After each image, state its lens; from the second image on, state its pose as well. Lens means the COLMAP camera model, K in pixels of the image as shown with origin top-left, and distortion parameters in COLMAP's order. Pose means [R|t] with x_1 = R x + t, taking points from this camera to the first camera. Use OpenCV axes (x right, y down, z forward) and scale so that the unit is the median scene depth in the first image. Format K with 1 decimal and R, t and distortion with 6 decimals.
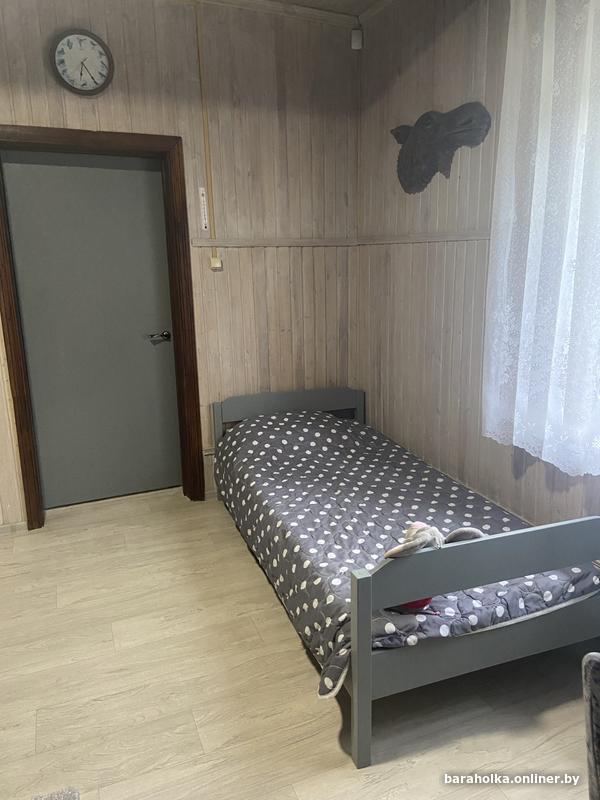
lens RADIAL K [[607.5, 0, 301.7], [0, 607.5, 398.9], [0, 0, 1]] dist [0.080746, -0.103353]
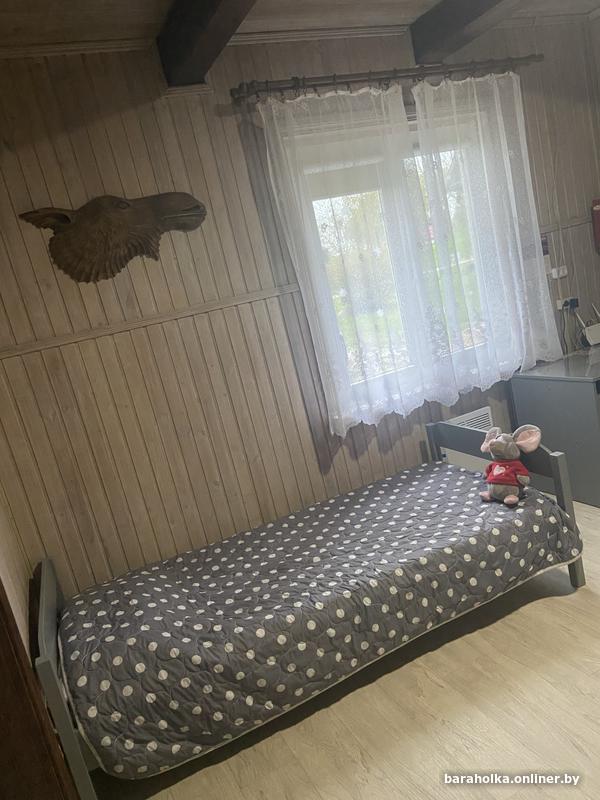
lens RADIAL K [[607.5, 0, 299.6], [0, 607.5, 399.2], [0, 0, 1]] dist [0.080746, -0.103353]
pose [[-0.065860, -0.159912, 0.984932, -0.857811], [0.440330, 0.881109, 0.172500, -0.246598], [-0.895417, 0.445056, 0.012384, 0.940400]]
